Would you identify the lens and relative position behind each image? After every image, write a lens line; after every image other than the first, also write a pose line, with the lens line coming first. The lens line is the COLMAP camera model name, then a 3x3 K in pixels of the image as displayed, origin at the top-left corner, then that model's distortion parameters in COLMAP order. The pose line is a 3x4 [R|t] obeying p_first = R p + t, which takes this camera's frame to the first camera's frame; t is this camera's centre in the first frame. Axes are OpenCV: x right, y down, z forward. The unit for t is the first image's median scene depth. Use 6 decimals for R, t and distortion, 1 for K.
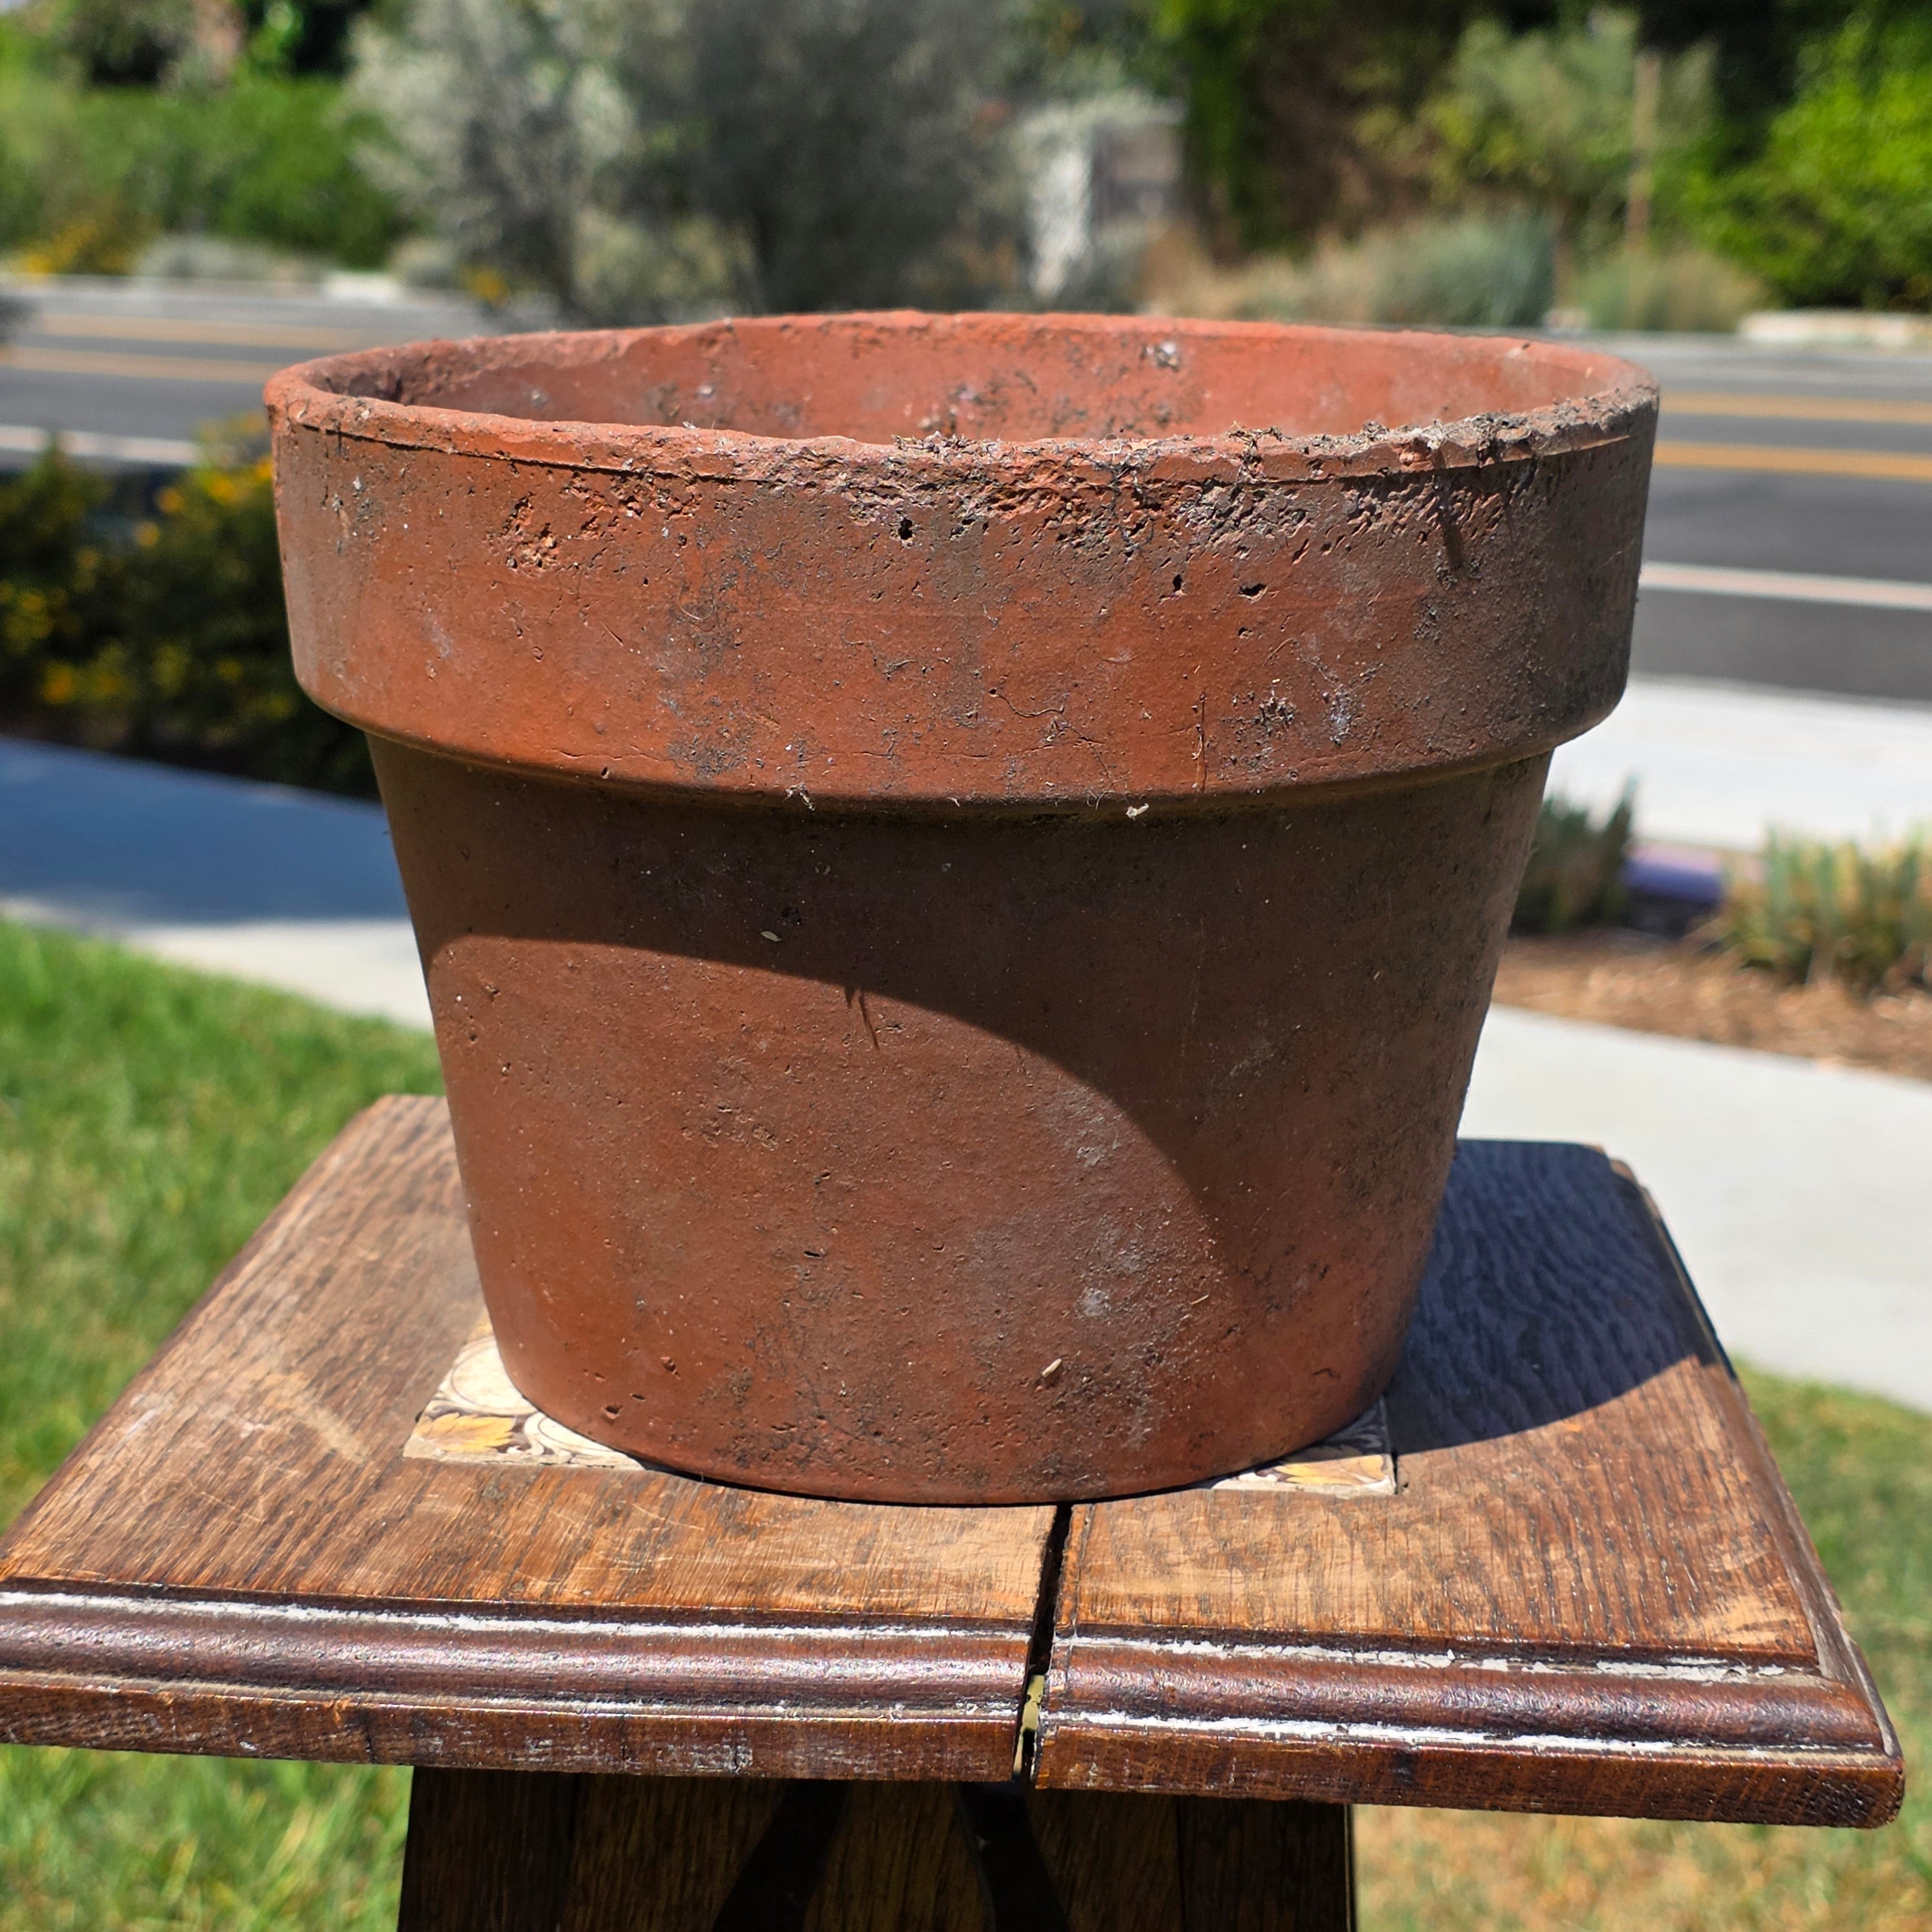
lens RADIAL K [[3864.4, 0, 974.4], [0, 3864.4, 976.2], [0, 0, 1]] dist [0.200813, -0.594233]
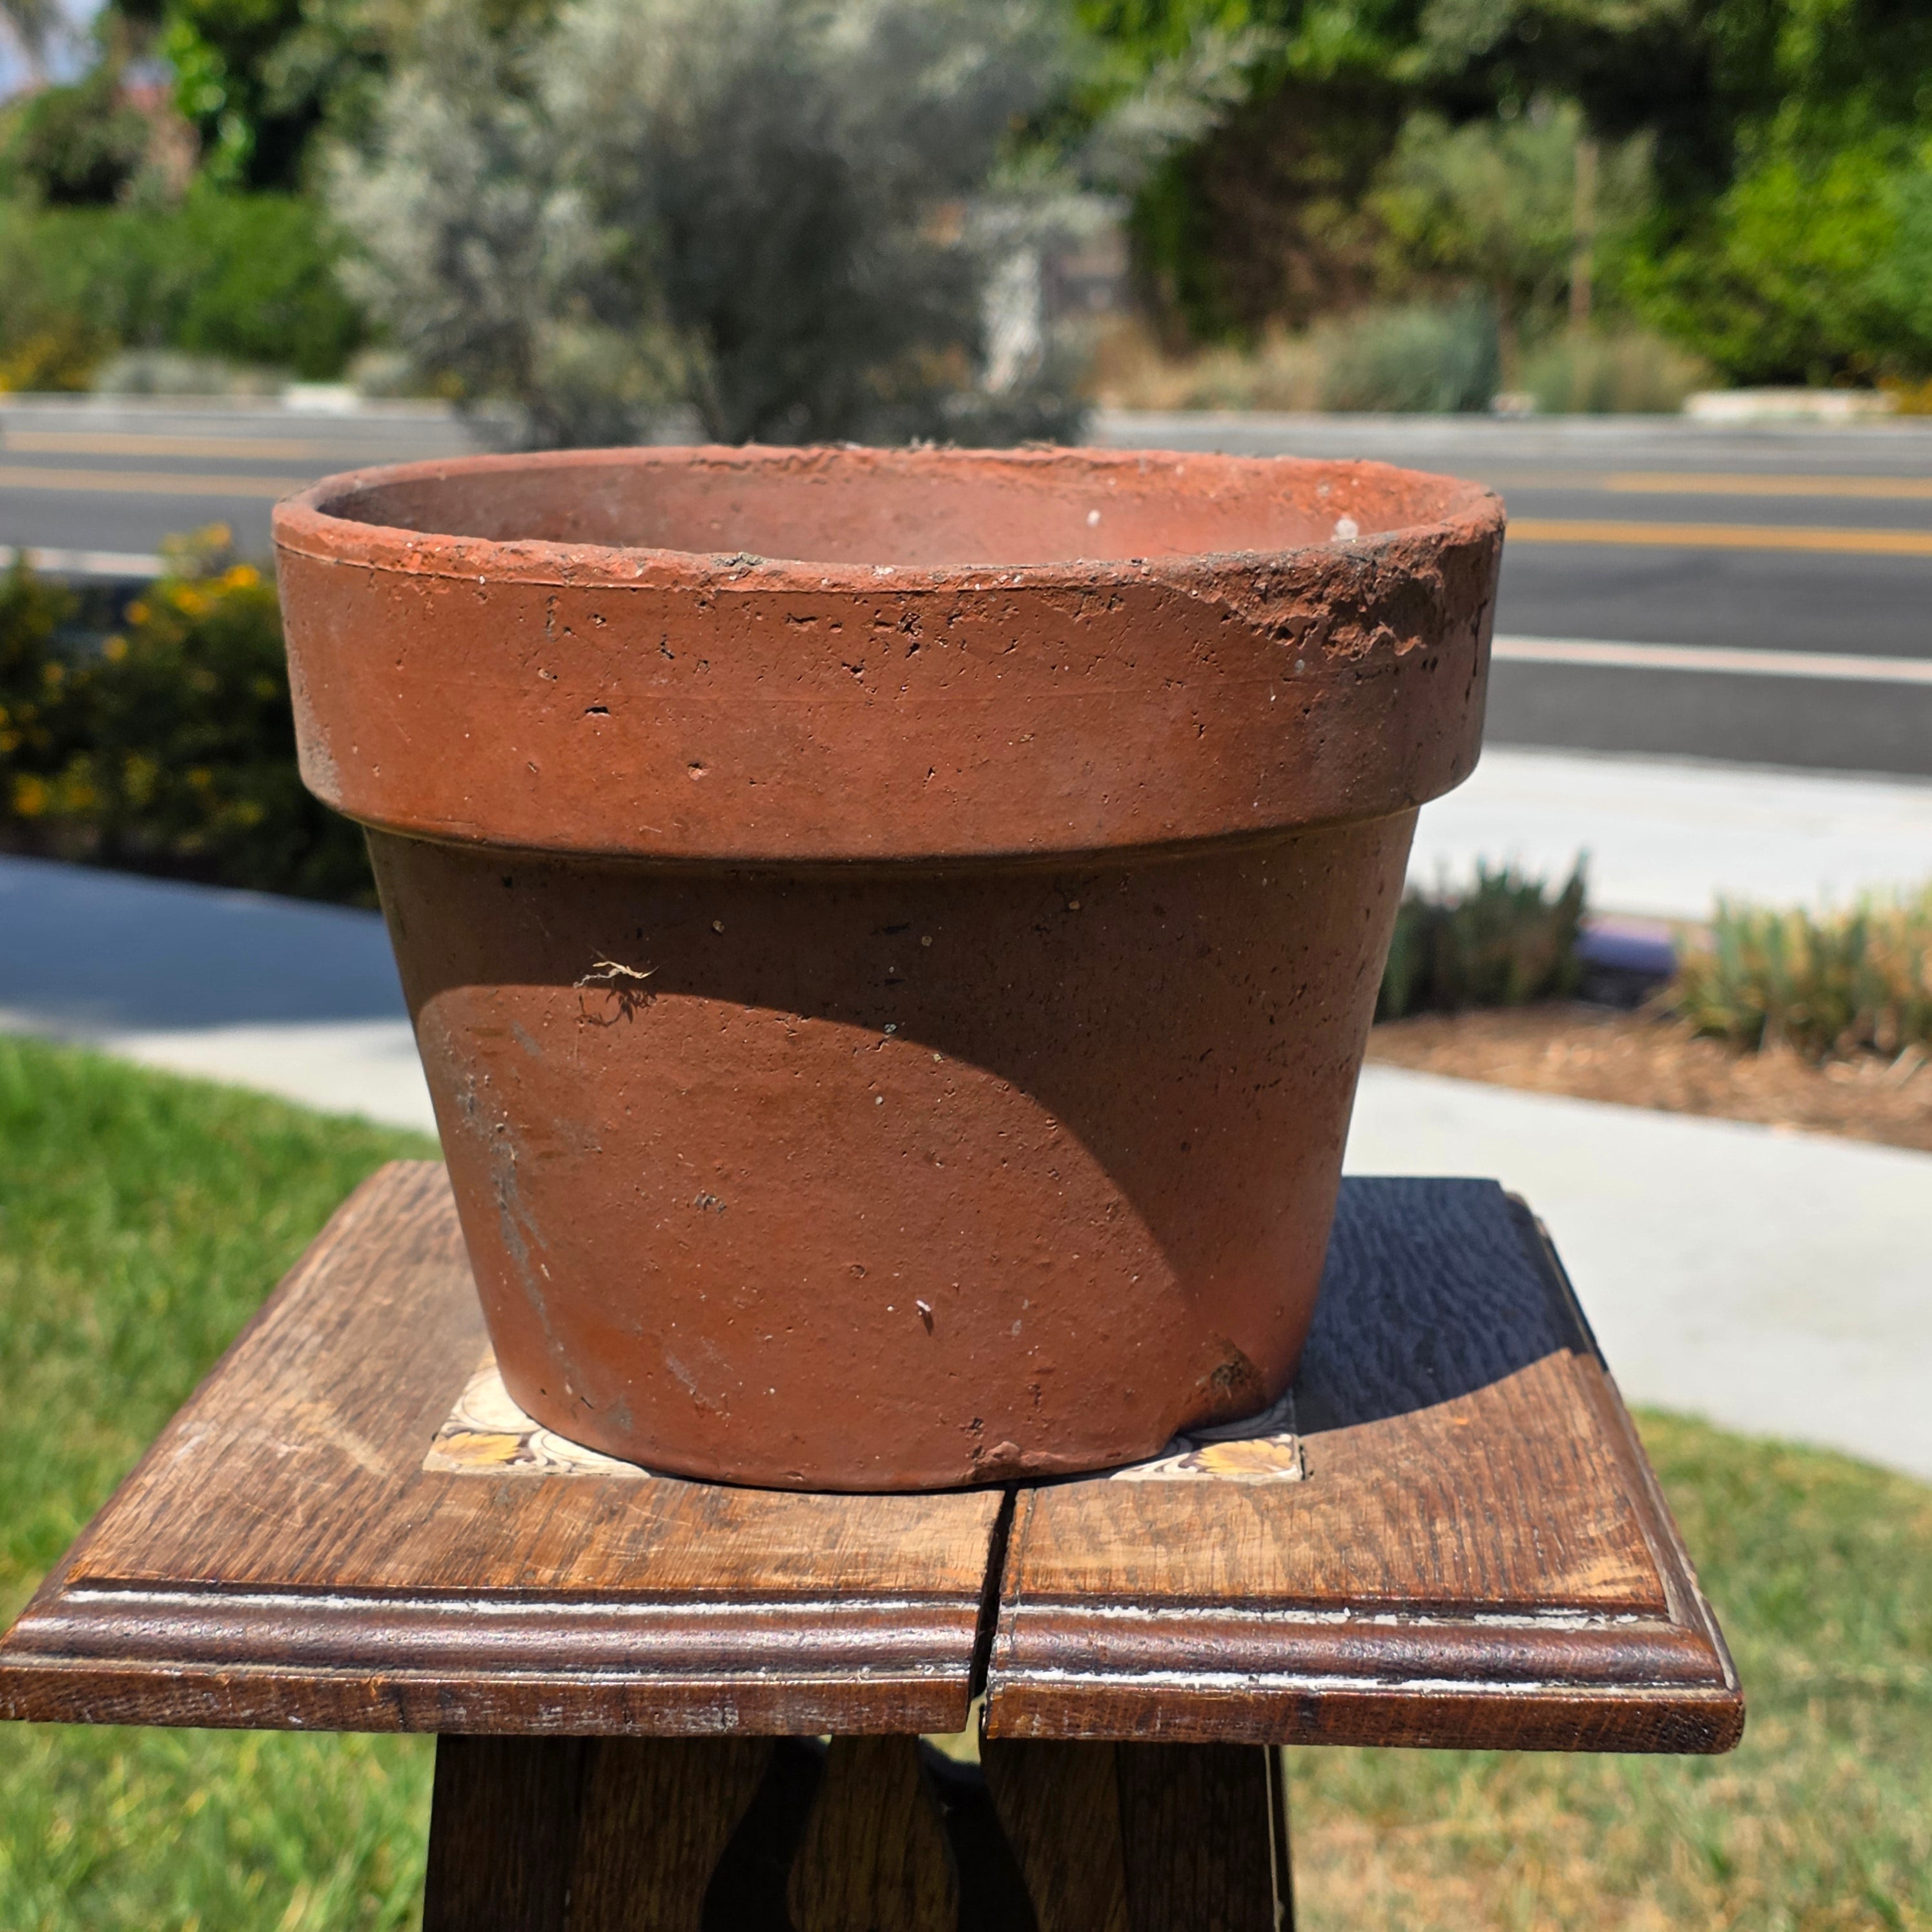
lens RADIAL K [[3860.5, 0, 966.0], [0, 3860.5, 966.0], [0, 0, 1]] dist [0.233577, -1.019399]
pose [[0.999706, -0.023459, 0.006113, 0.007761], [0.023609, 0.999389, -0.025769, 0.011199], [-0.005505, 0.025905, 0.999649, -0.143227]]
